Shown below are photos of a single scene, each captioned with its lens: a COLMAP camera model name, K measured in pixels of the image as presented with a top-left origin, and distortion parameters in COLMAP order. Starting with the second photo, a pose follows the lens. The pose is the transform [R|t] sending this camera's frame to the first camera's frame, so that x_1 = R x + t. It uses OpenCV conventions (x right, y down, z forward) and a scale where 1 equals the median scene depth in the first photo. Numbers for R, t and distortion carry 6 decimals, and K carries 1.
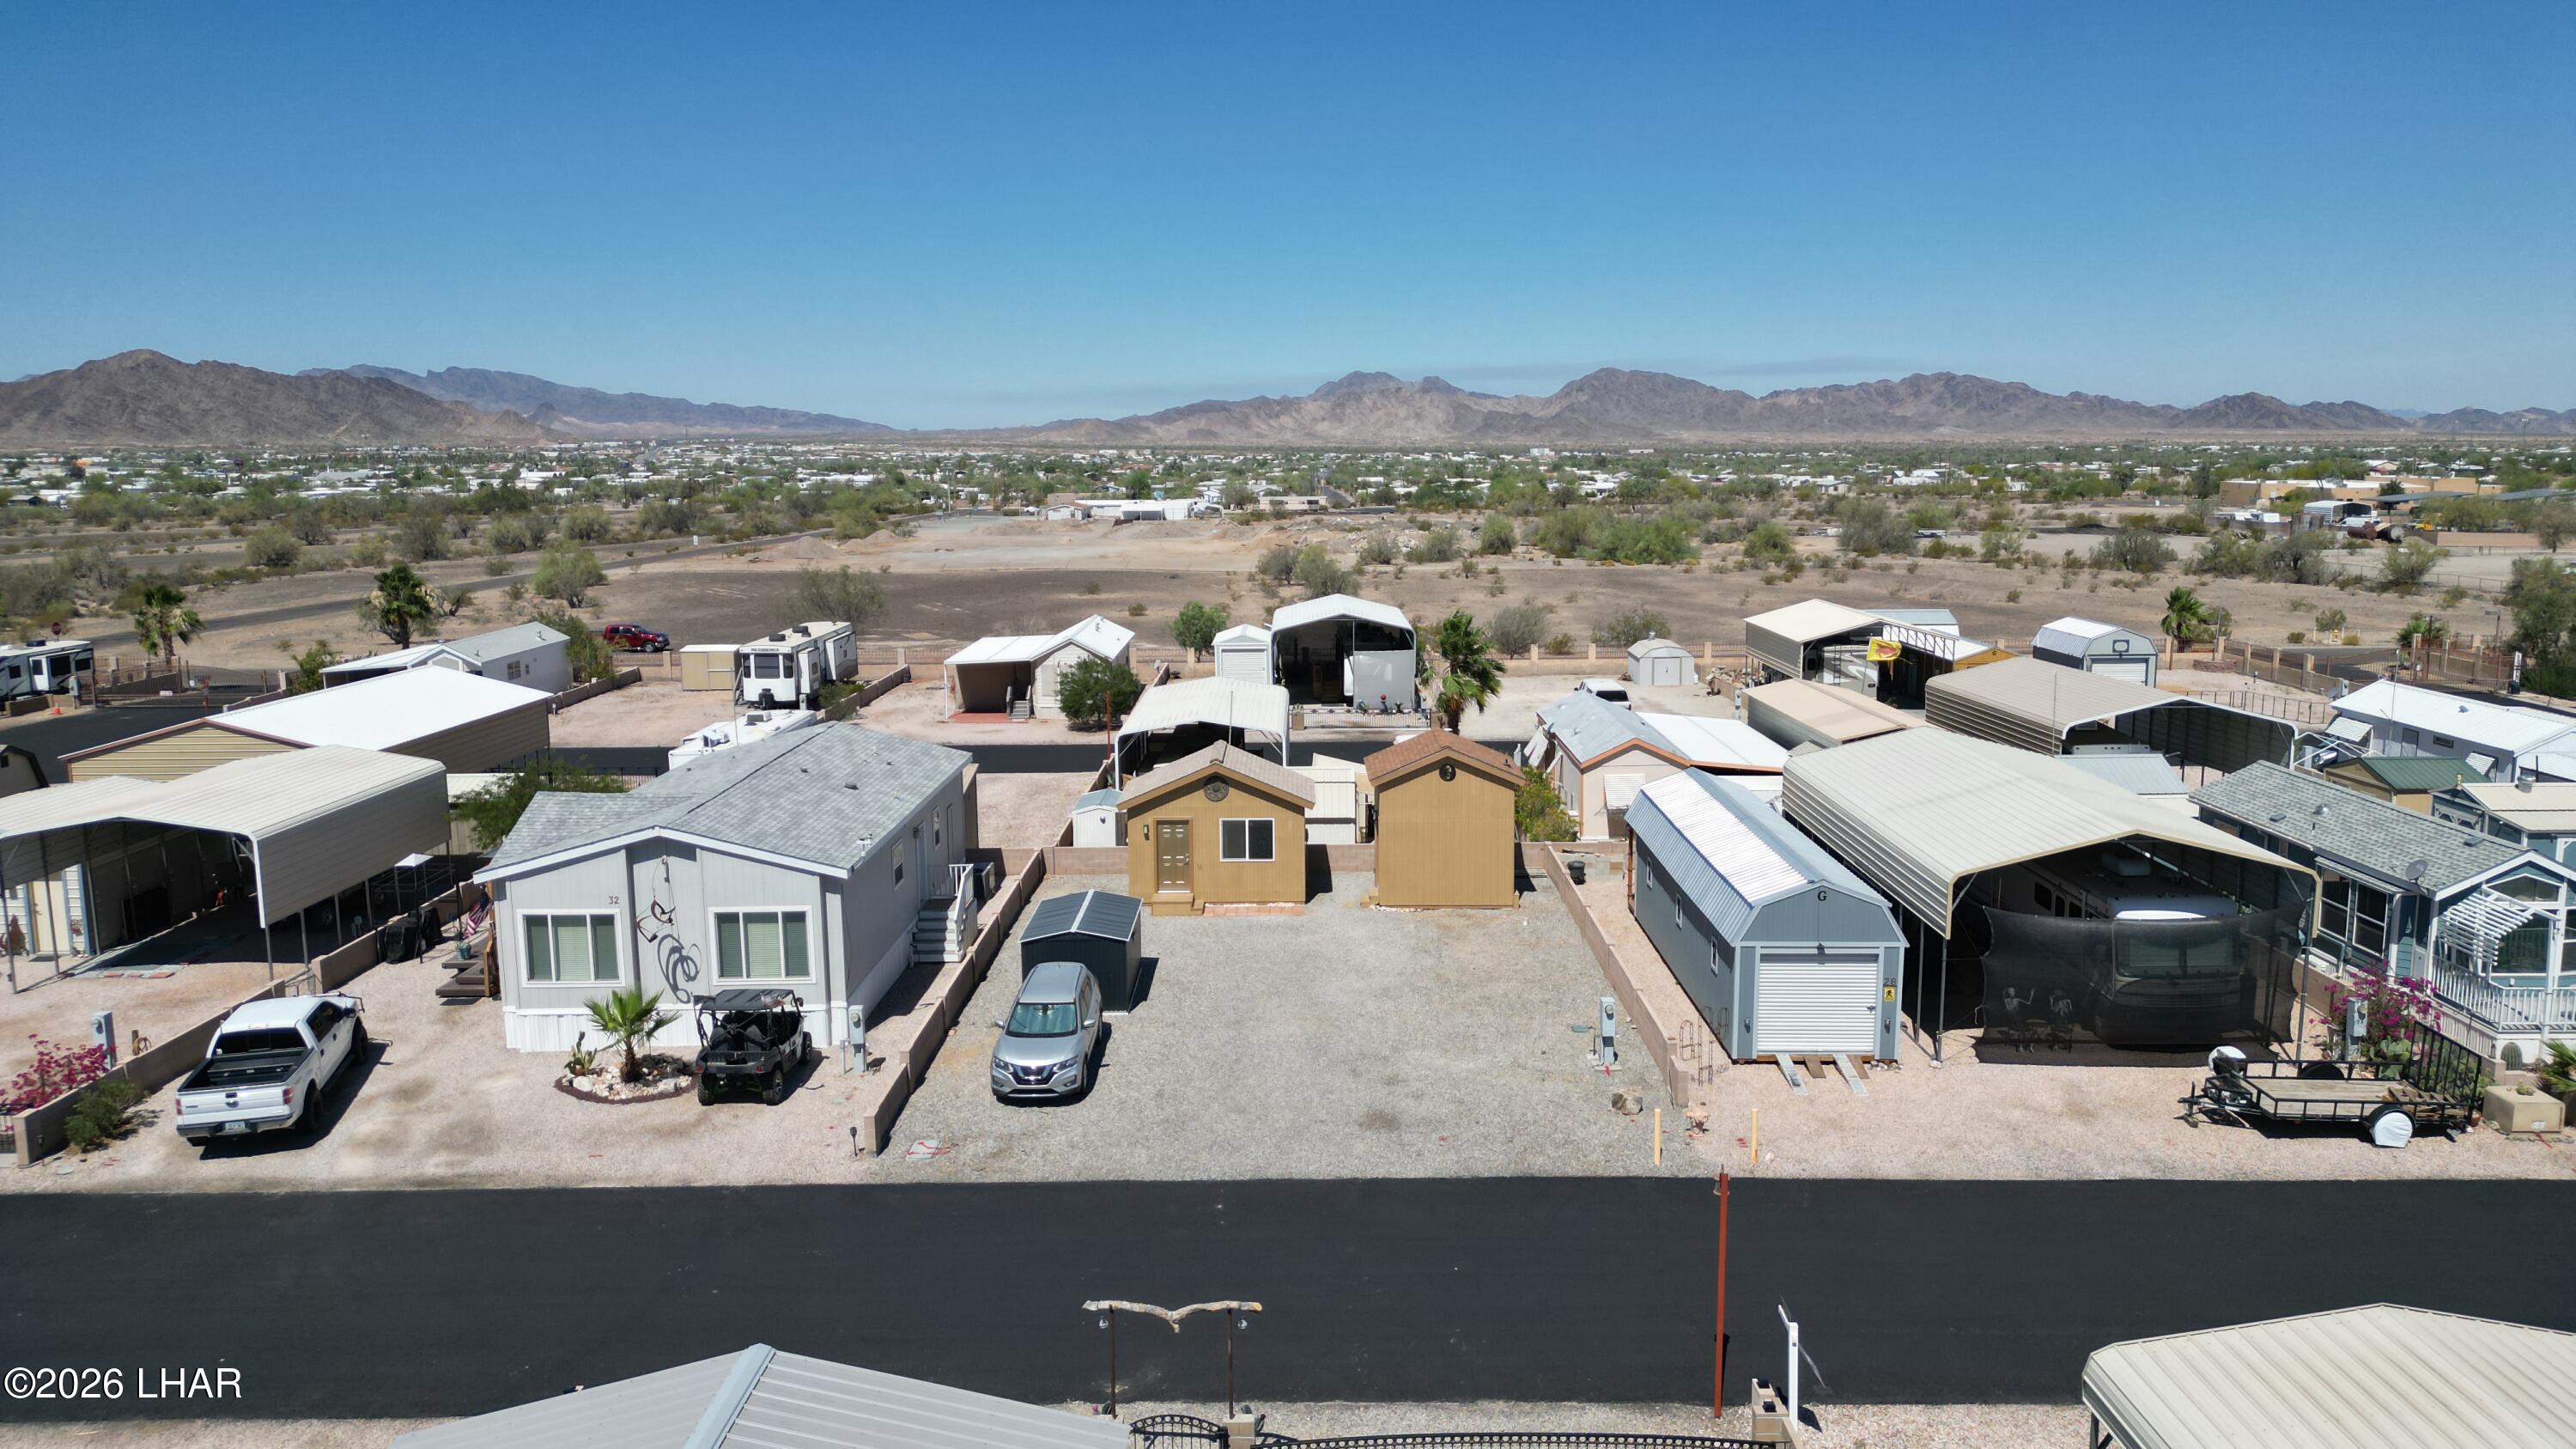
lens RADIAL K [[1799.8, 0, 1300.6], [0, 1799.8, 674.5], [0, 0, 1]] dist [0.078654, -0.097981]
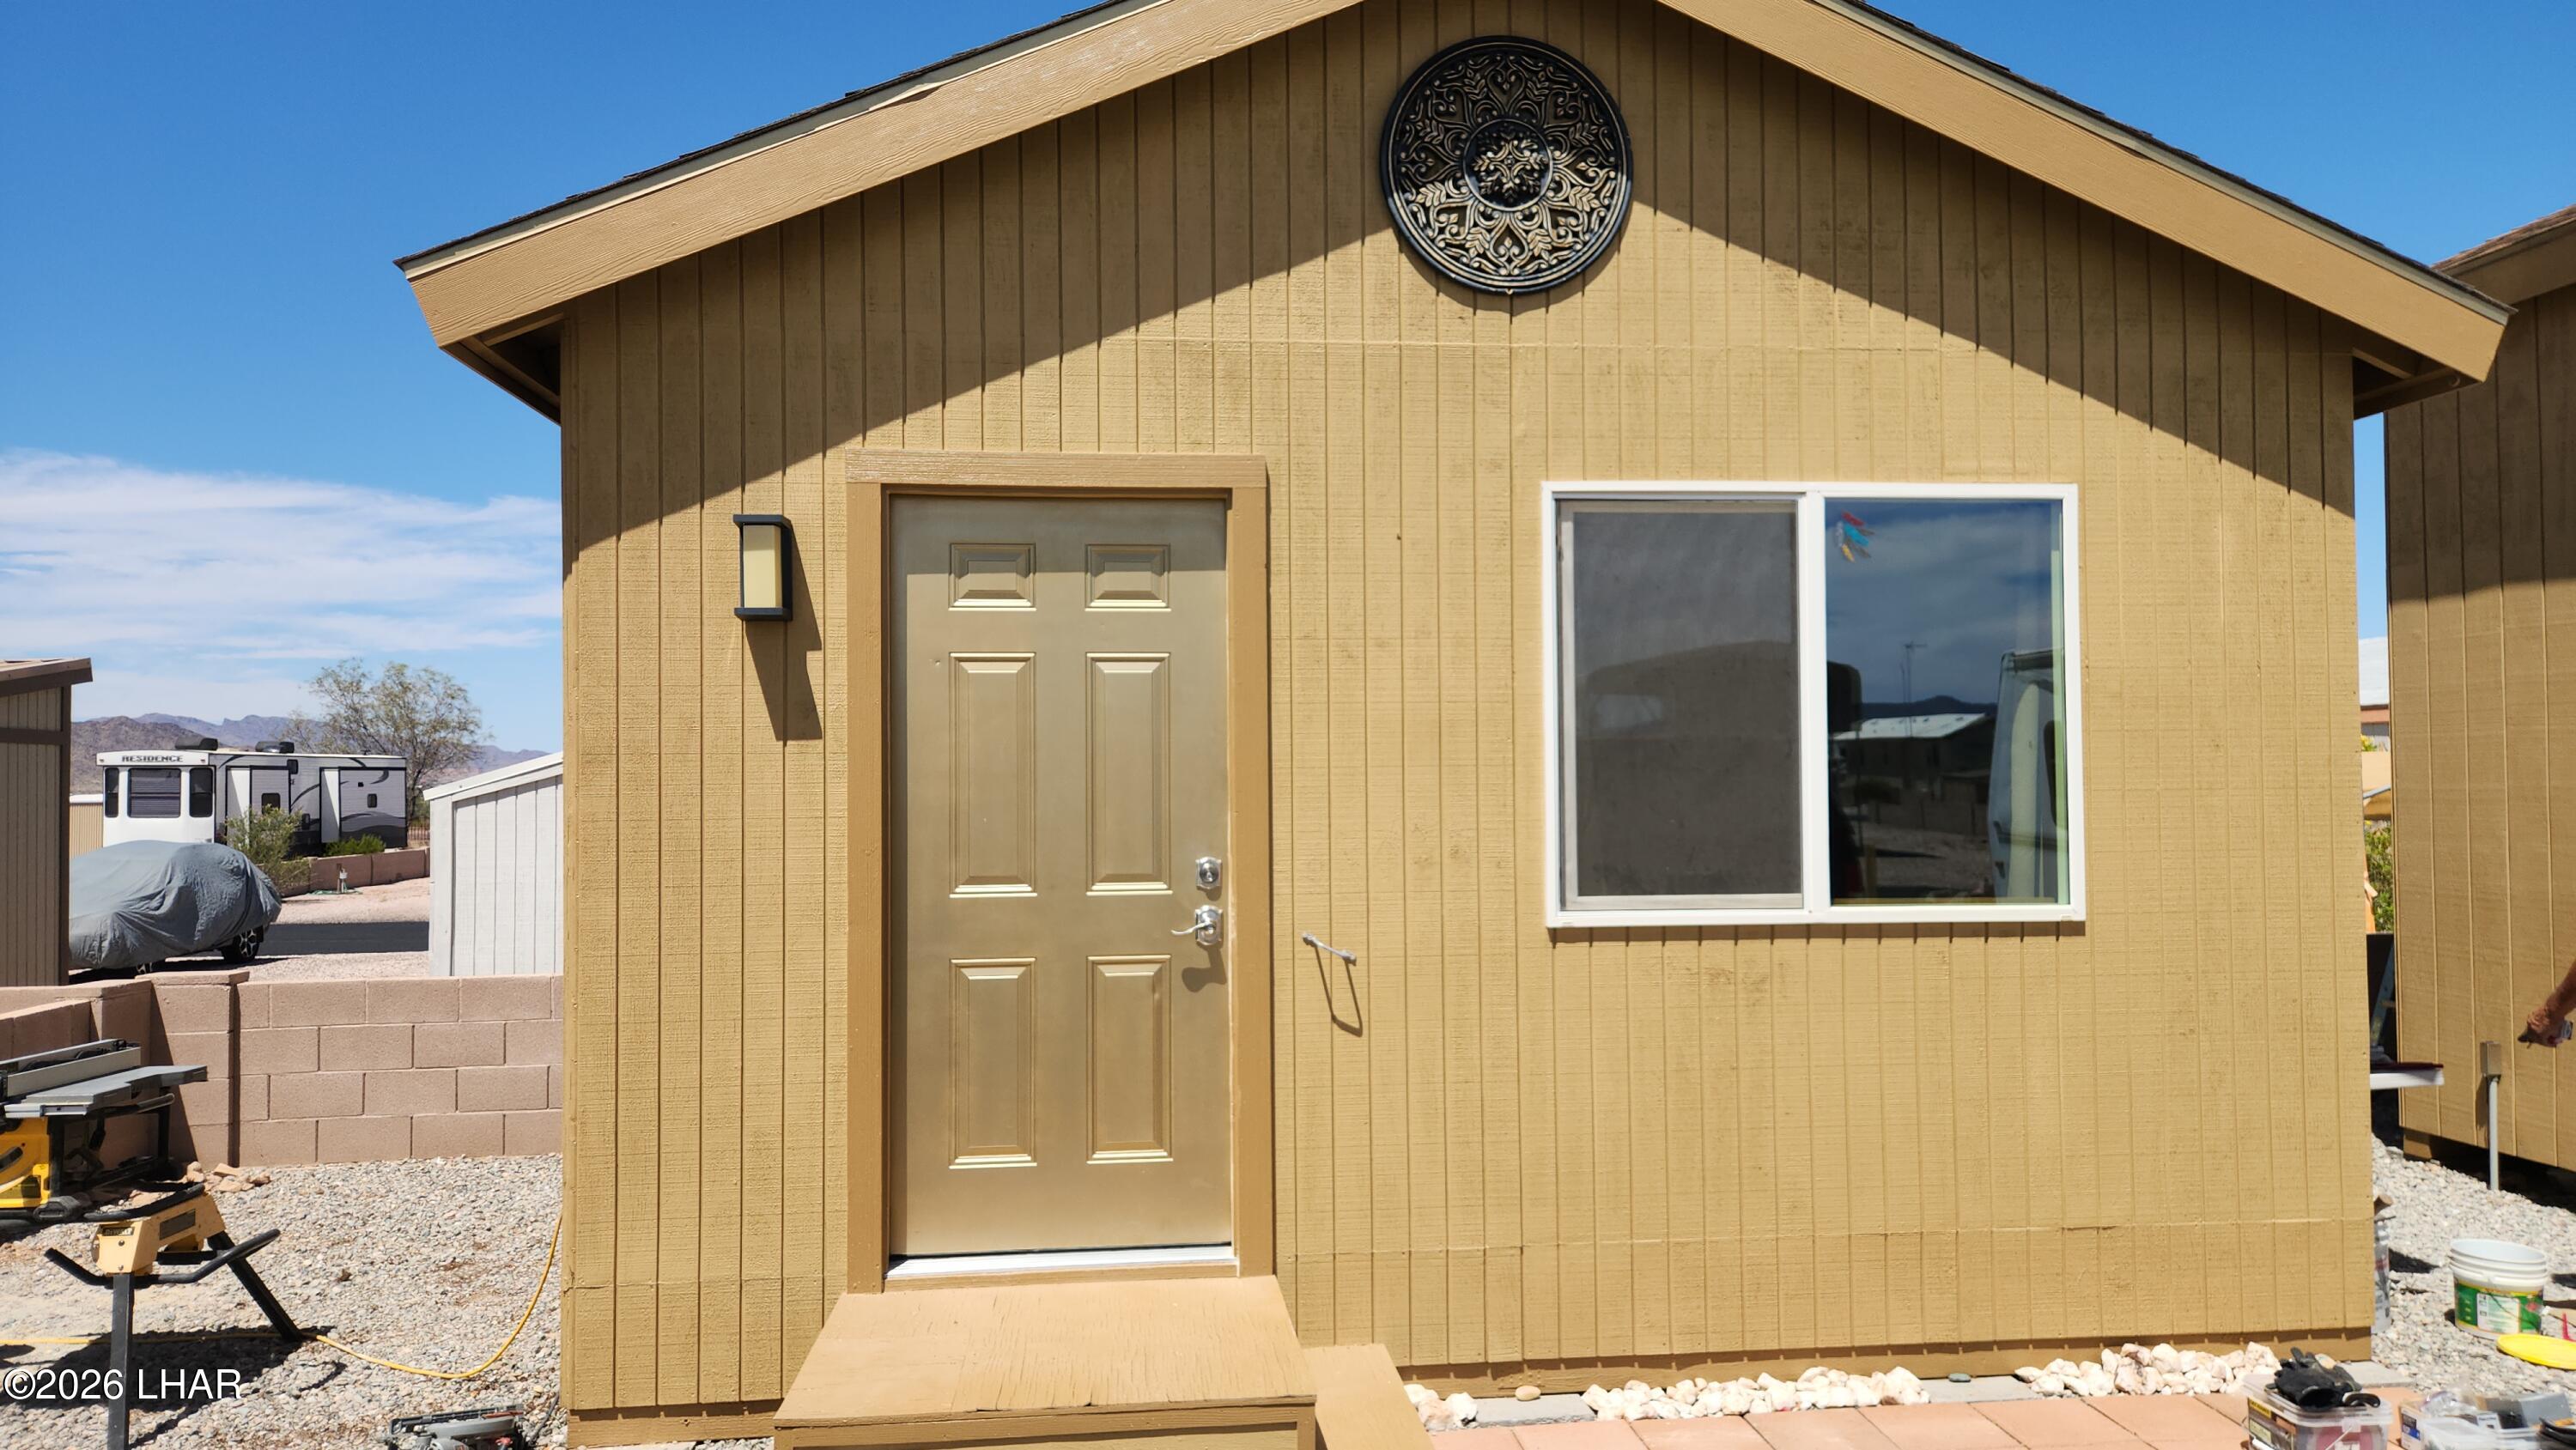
lens RADIAL K [[1697.1, 0, 1294.1], [0, 1697.1, 744.5], [0, 0, 1]] dist [0.065370, 0.000413]
pose [[0.994092, 0.000328, 0.108545, -0.088808], [0.016062, 0.988542, -0.150089, 0.140149], [-0.107350, 0.150946, 0.982696, 1.185123]]
